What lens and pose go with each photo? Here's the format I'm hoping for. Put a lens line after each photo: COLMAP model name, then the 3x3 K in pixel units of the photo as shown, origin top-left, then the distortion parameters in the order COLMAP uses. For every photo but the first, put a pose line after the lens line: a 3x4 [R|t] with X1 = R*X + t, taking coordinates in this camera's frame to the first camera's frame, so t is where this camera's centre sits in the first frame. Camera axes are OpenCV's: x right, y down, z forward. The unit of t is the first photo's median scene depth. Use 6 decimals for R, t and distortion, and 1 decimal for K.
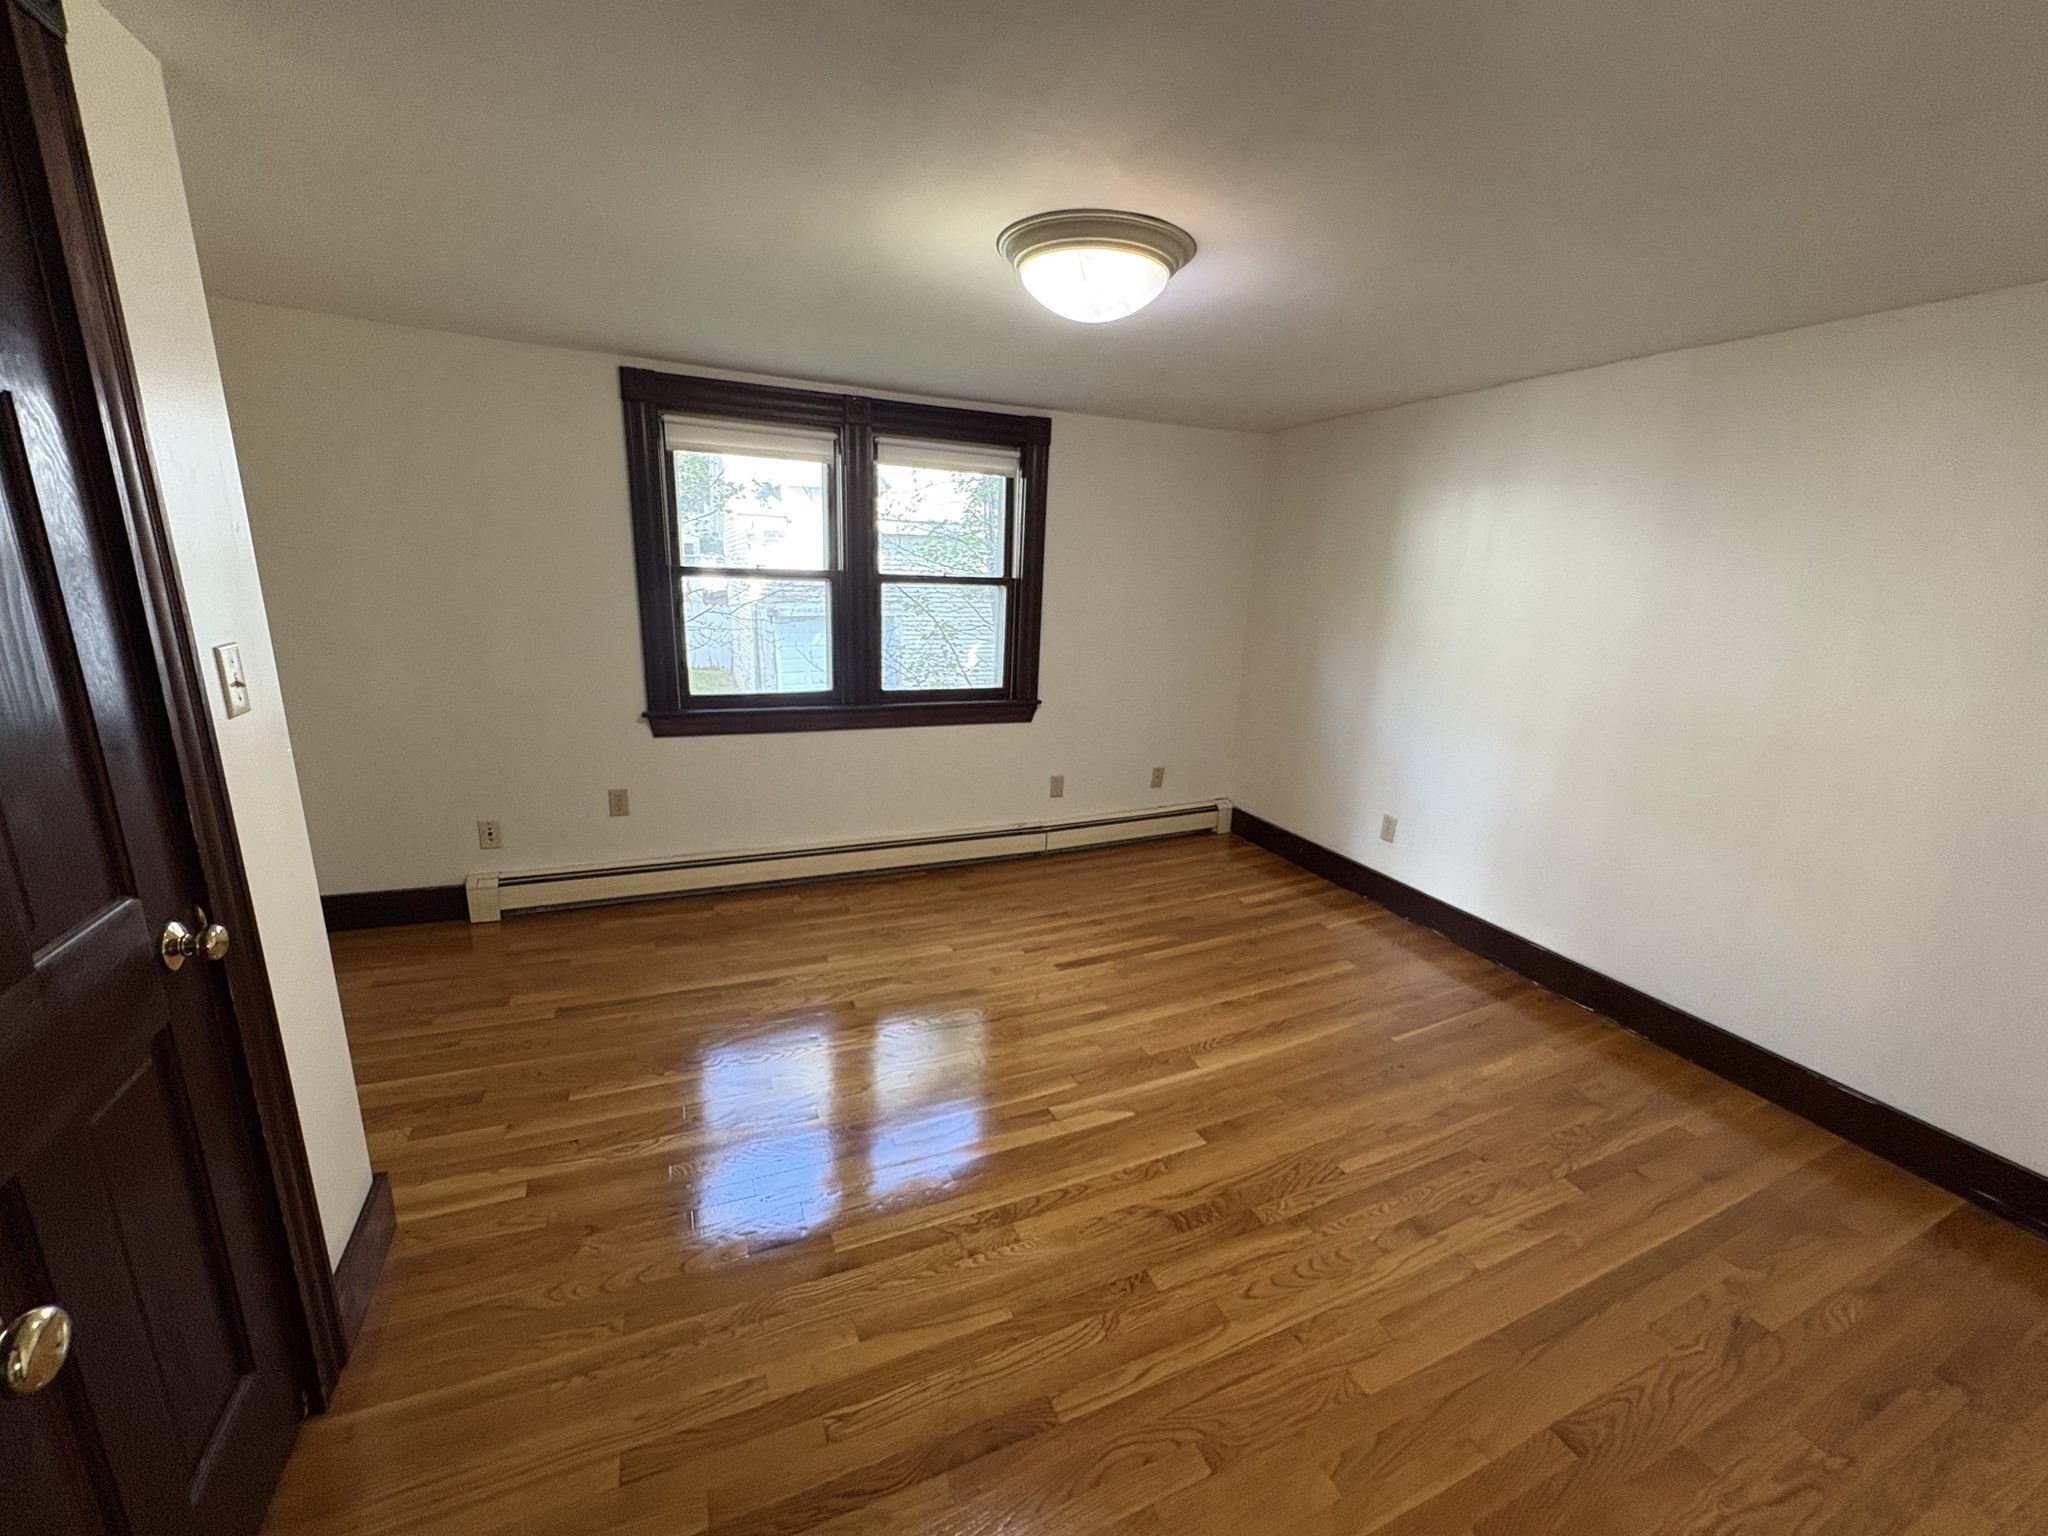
lens RADIAL K [[802.7, 0, 1024.0], [0, 802.7, 768.0], [0, 0, 1]] dist [-0.006747, -0.000004]
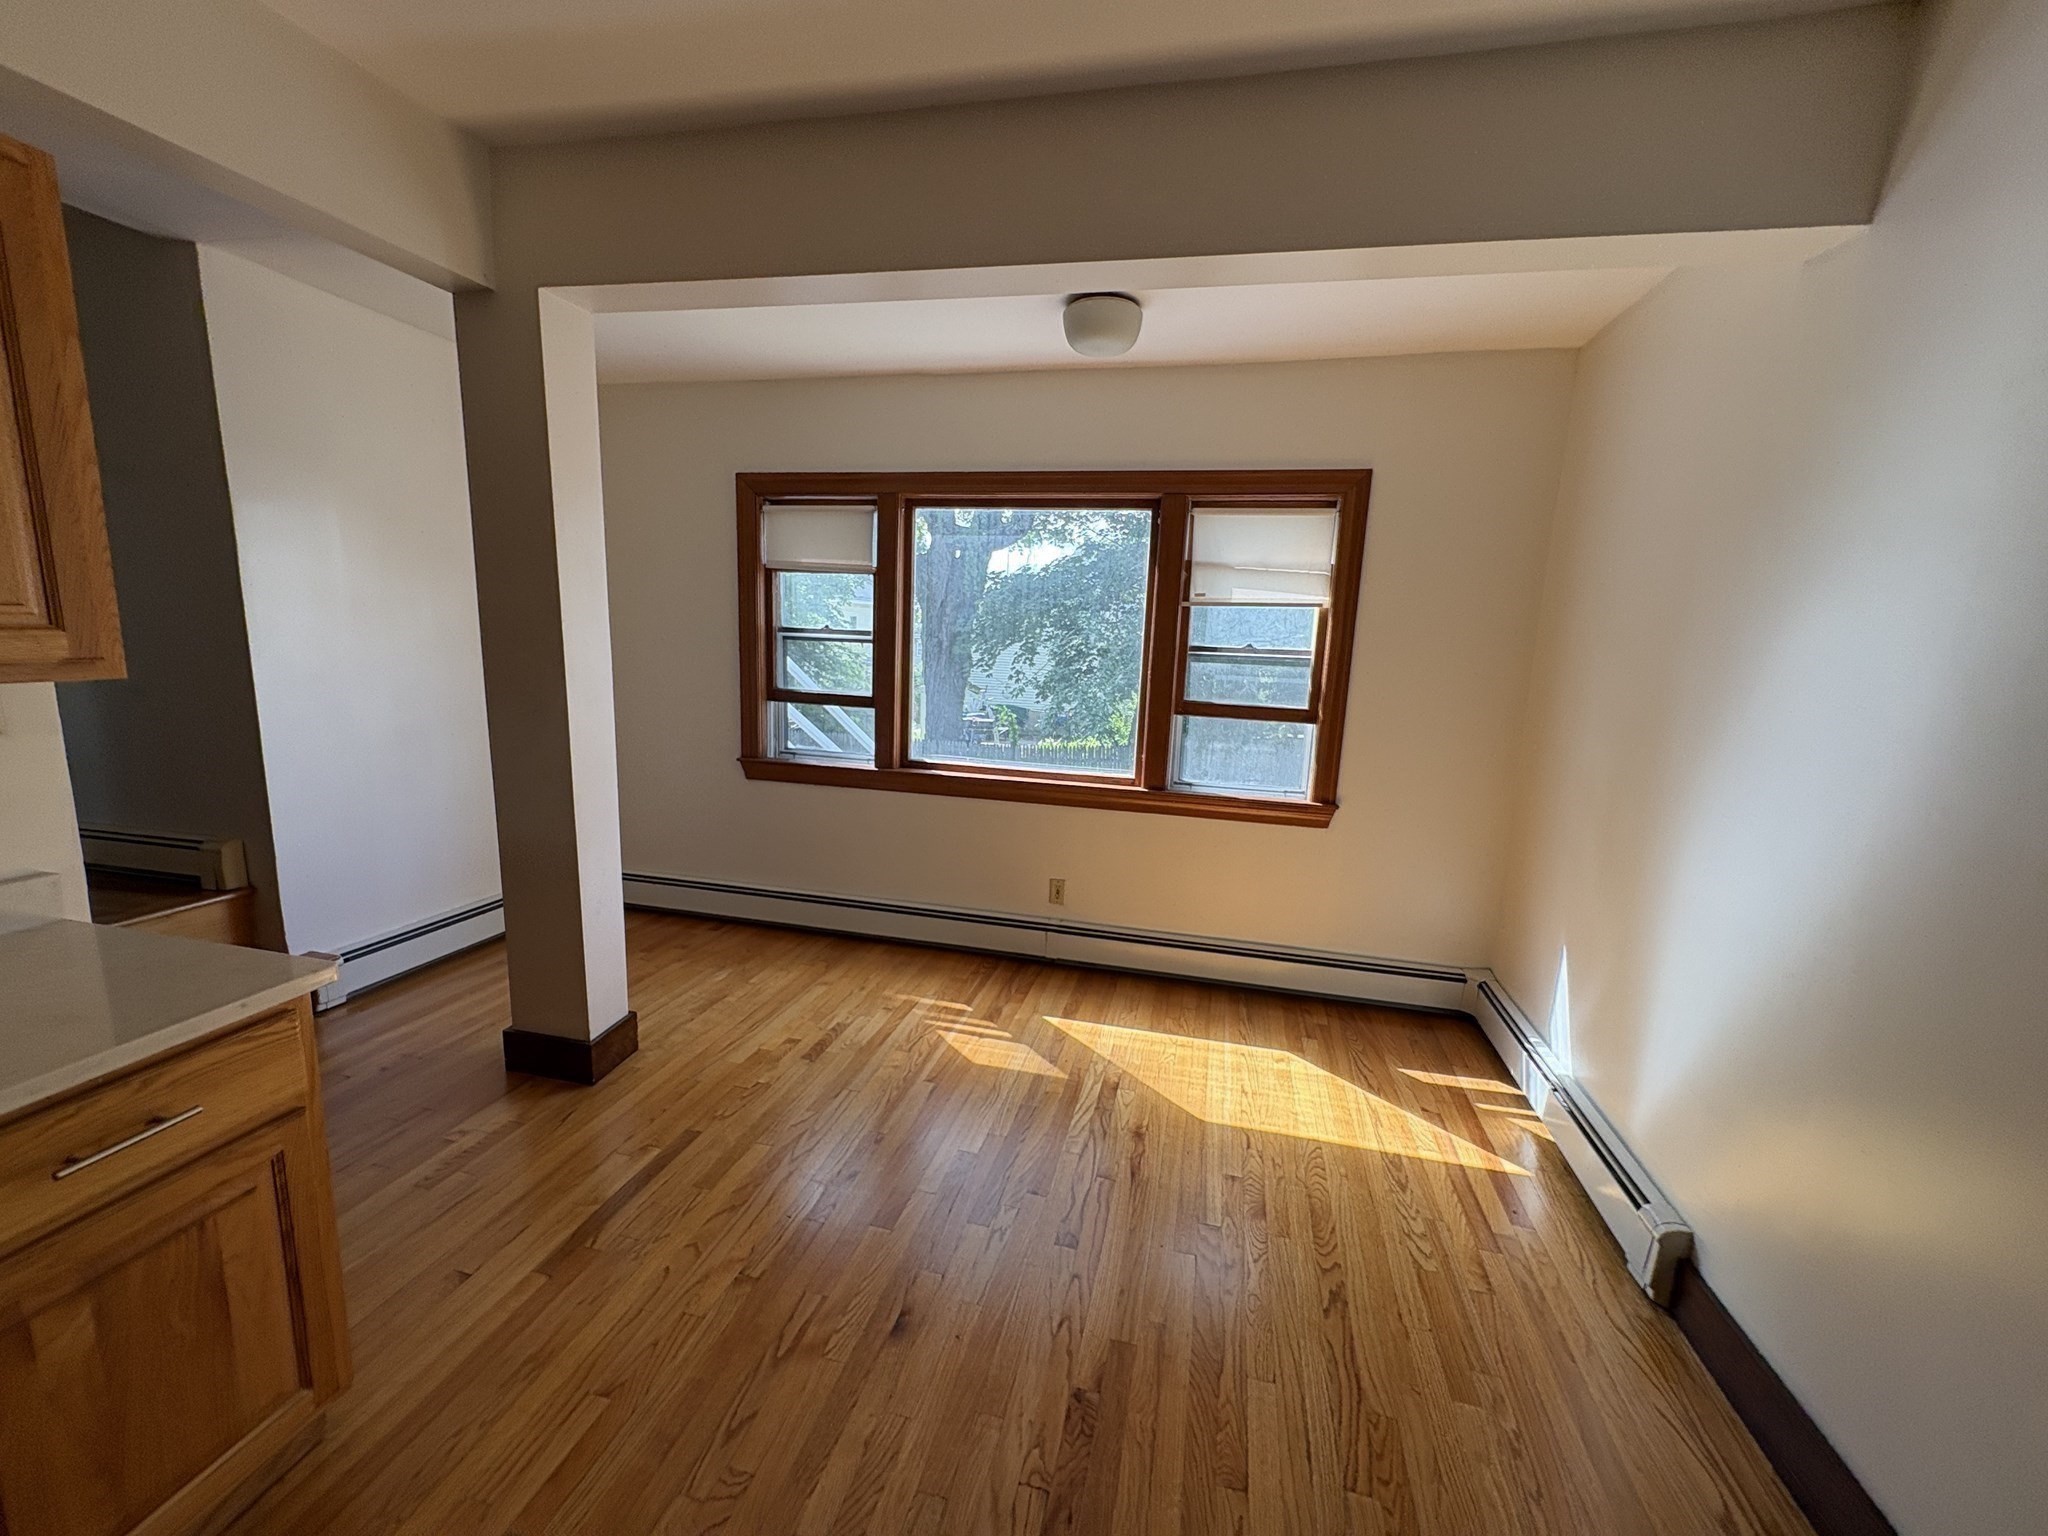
lens RADIAL K [[802.7, 0, 1024.0], [0, 802.7, 768.0], [0, 0, 1]] dist [-0.006747, -0.000004]
pose [[0.787257, 0.084815, -0.610765, 0.509040], [-0.154593, 0.986010, -0.062341, -0.041733], [0.596932, 0.143498, 0.789354, 0.307014]]
